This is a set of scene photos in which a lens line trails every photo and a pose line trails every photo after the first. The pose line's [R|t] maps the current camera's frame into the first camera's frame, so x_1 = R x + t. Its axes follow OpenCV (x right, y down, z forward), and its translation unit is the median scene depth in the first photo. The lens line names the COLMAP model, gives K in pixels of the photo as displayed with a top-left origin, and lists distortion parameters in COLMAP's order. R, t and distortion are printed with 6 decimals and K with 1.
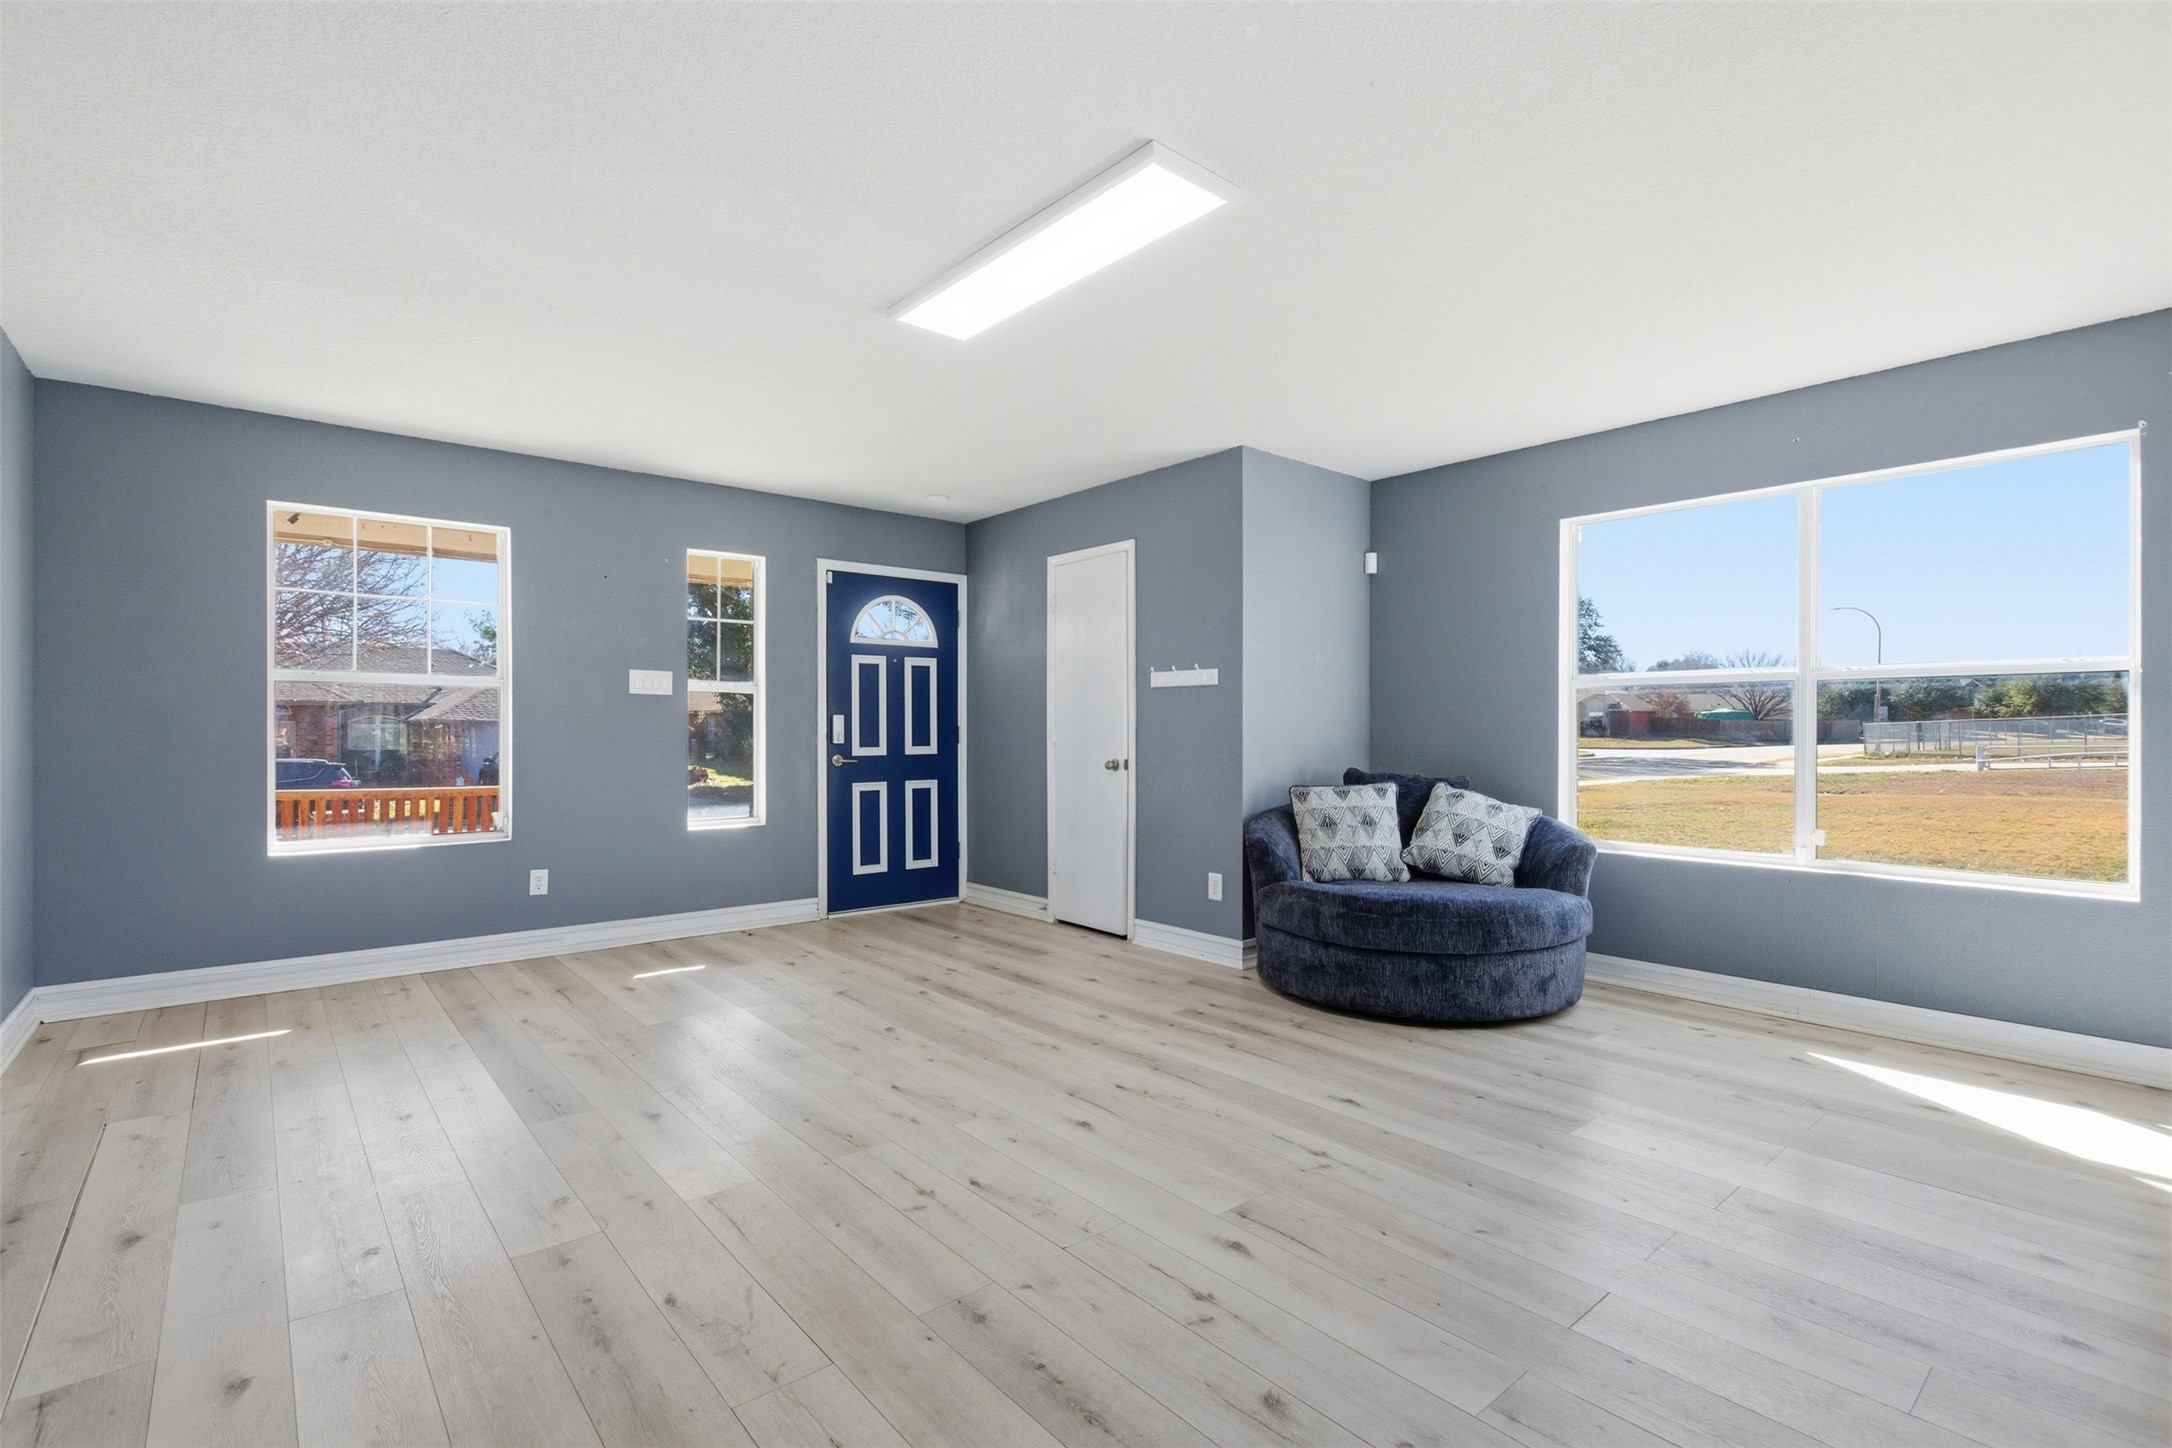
lens RADIAL K [[989.6, 0, 1059.2], [0, 989.6, 737.1], [0, 0, 1]] dist [-0.002519, -0.000515]
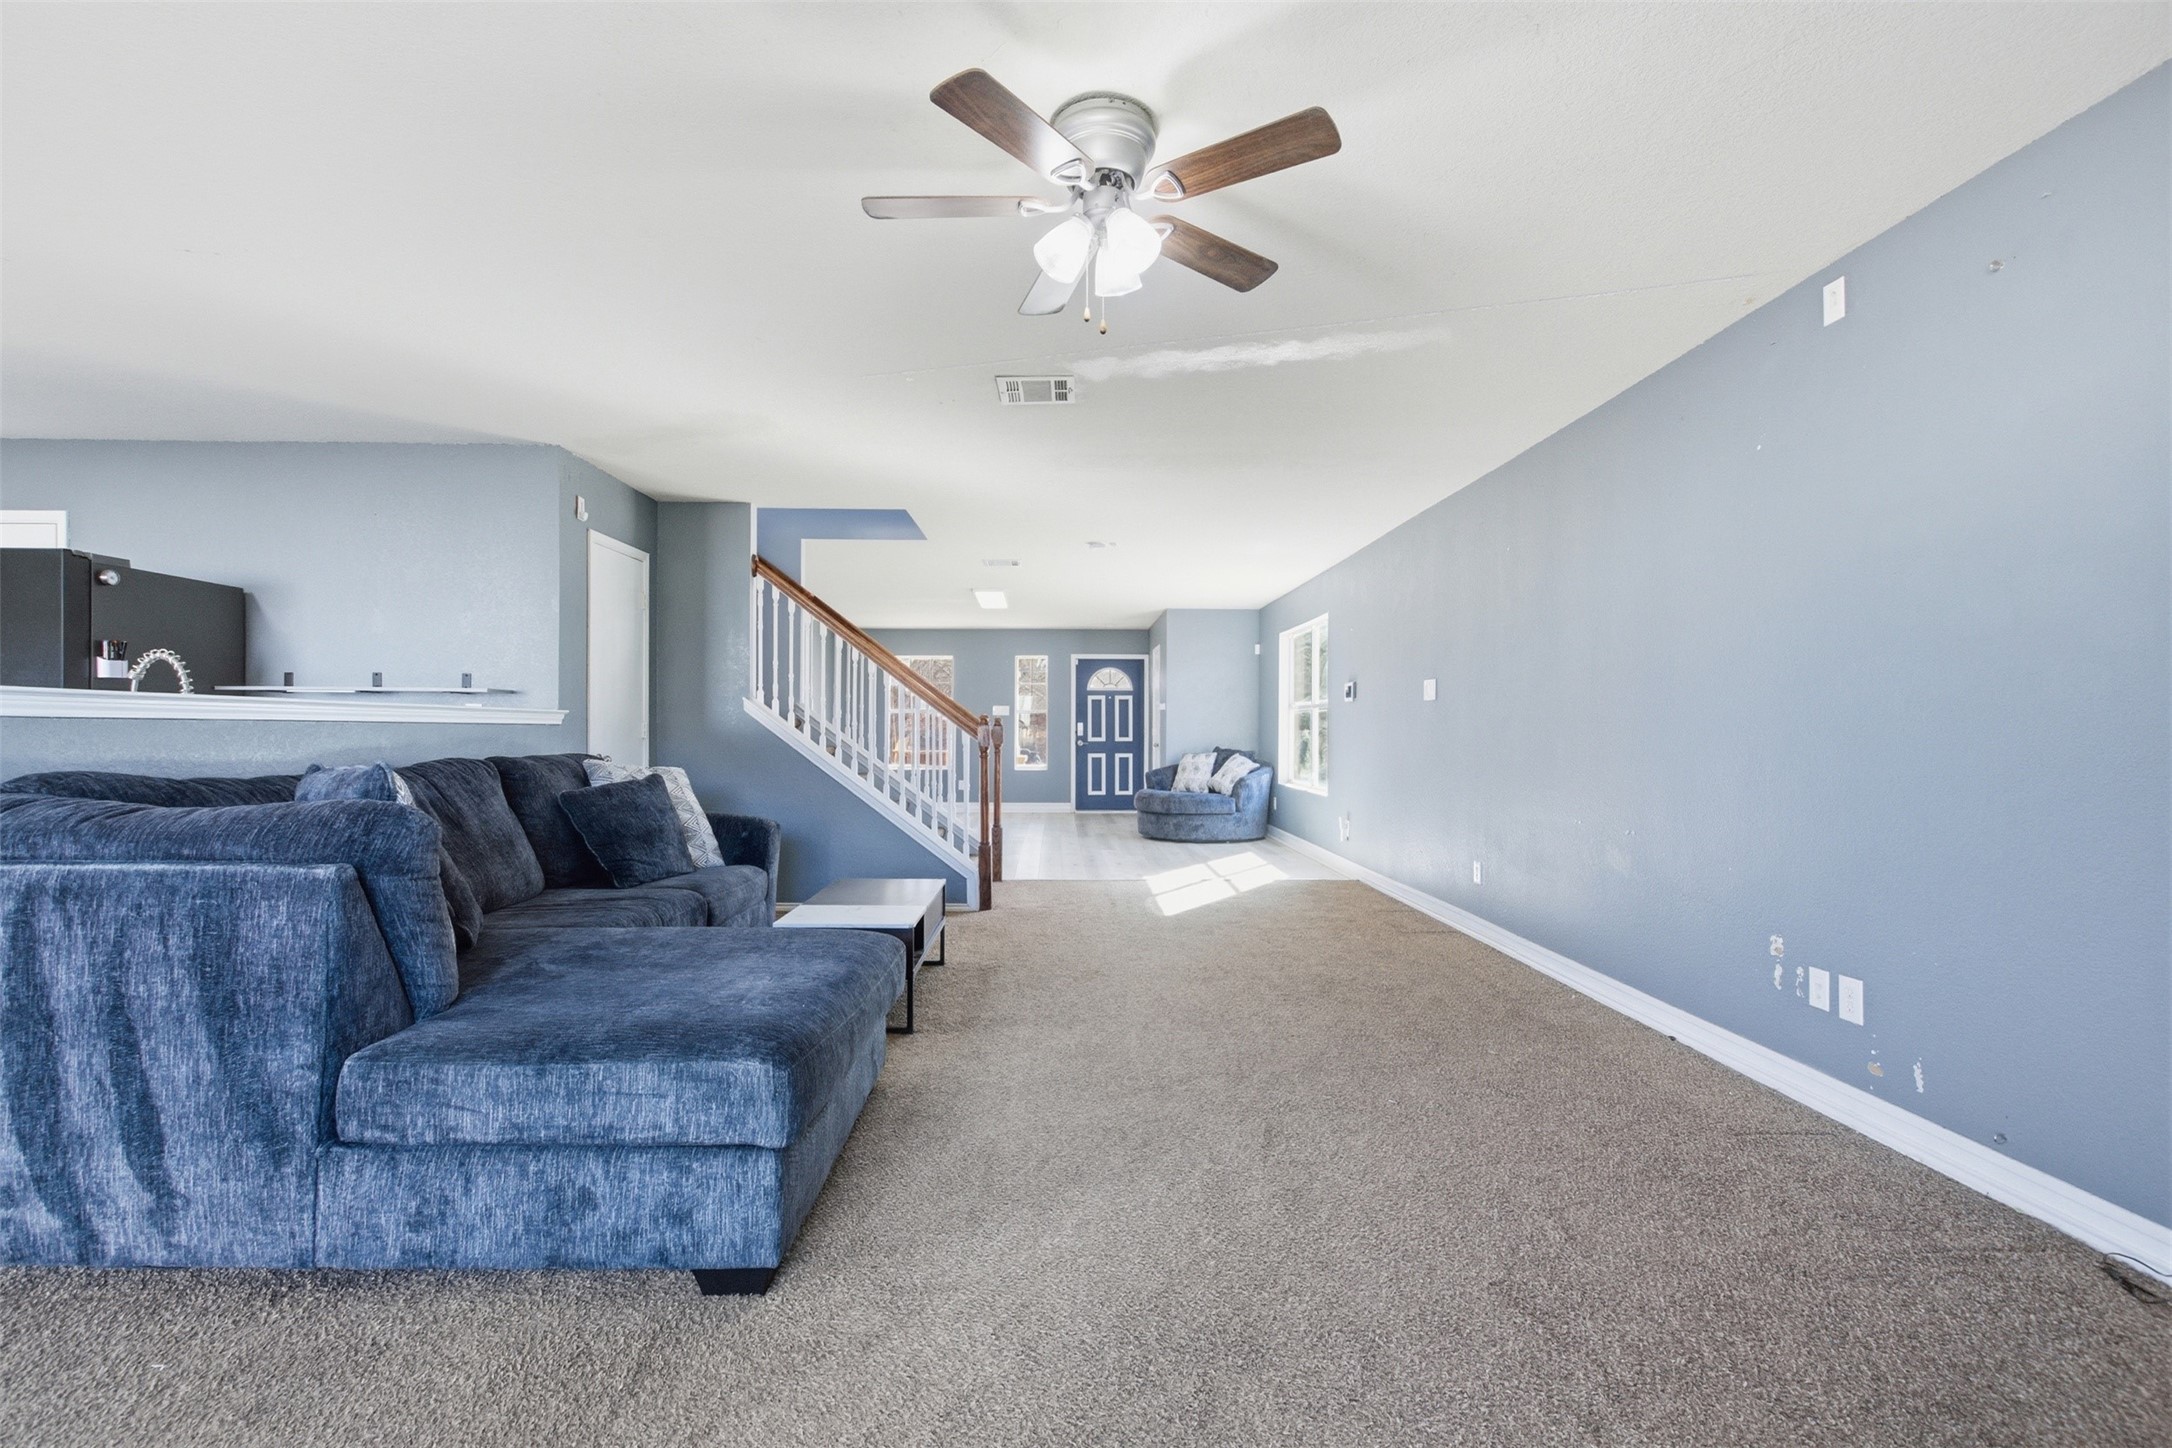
lens RADIAL K [[989.6, 0, 1094.2], [0, 989.6, 732.1], [0, 0, 1]] dist [-0.002519, -0.000515]
pose [[0.793135, 0.000978, -0.609045, 1.489112], [-0.004435, 0.999981, -0.004170, 0.009650], [0.609030, 0.006009, 0.793124, -0.975581]]
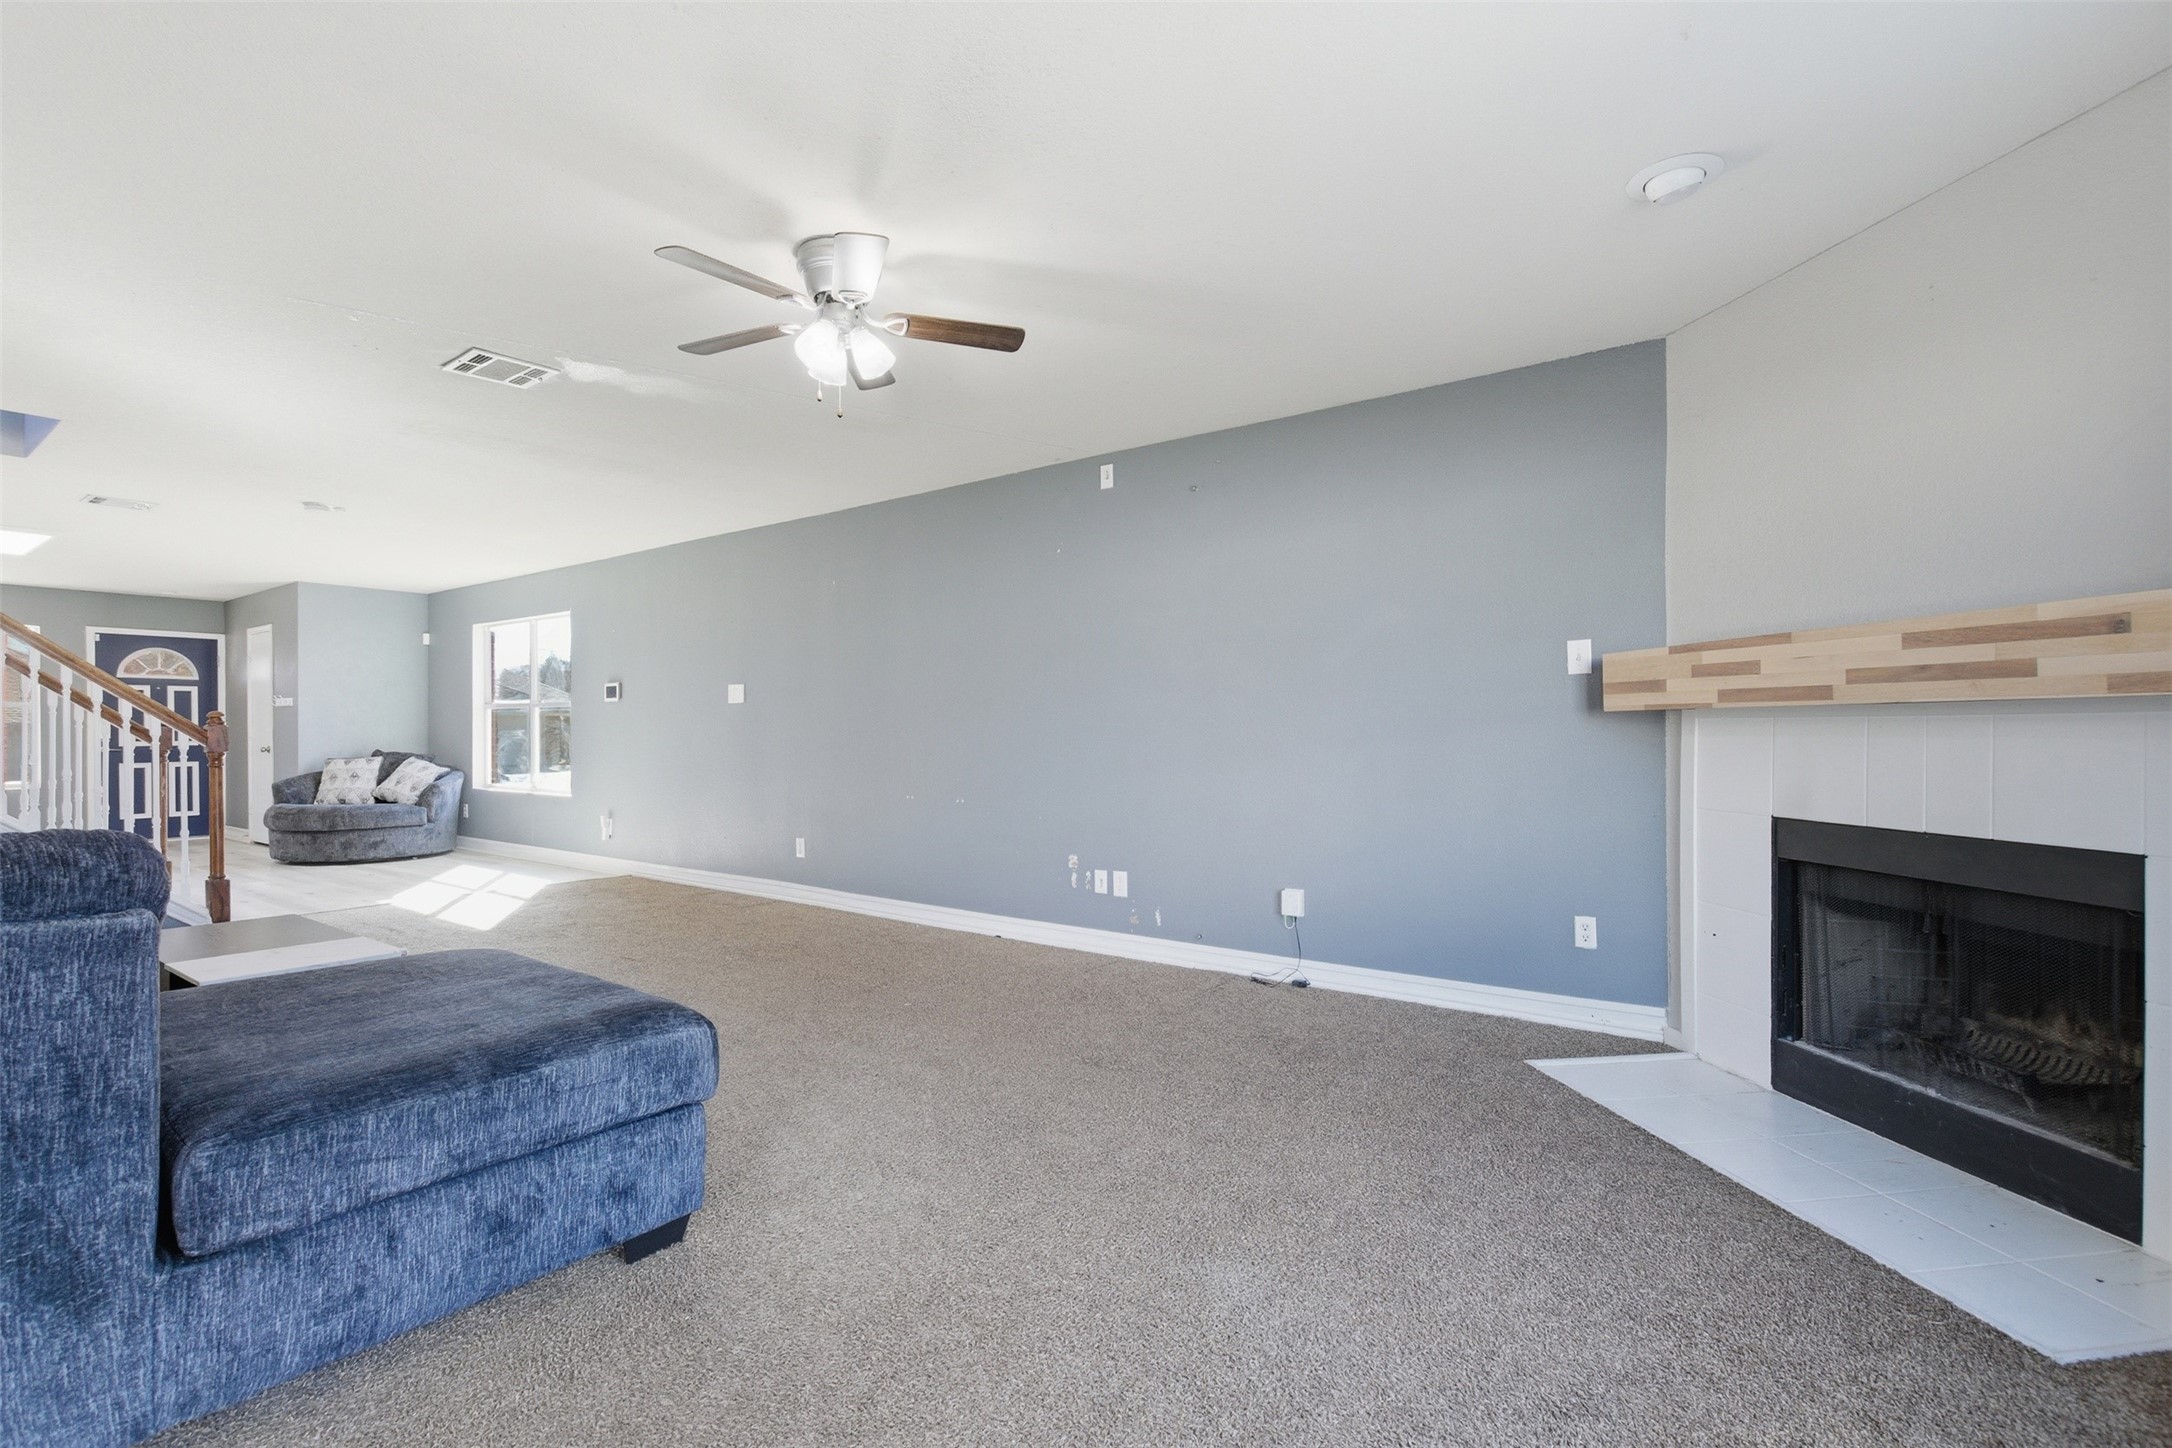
lens RADIAL K [[989.6, 0, 1074.4], [0, 989.6, 740.2], [0, 0, 1]] dist [-0.002519, -0.000515]
pose [[0.970888, -0.006040, 0.239457, 1.190353], [0.005130, 0.999977, 0.004423, 0.011282], [-0.239478, -0.003066, 0.970897, -1.221933]]
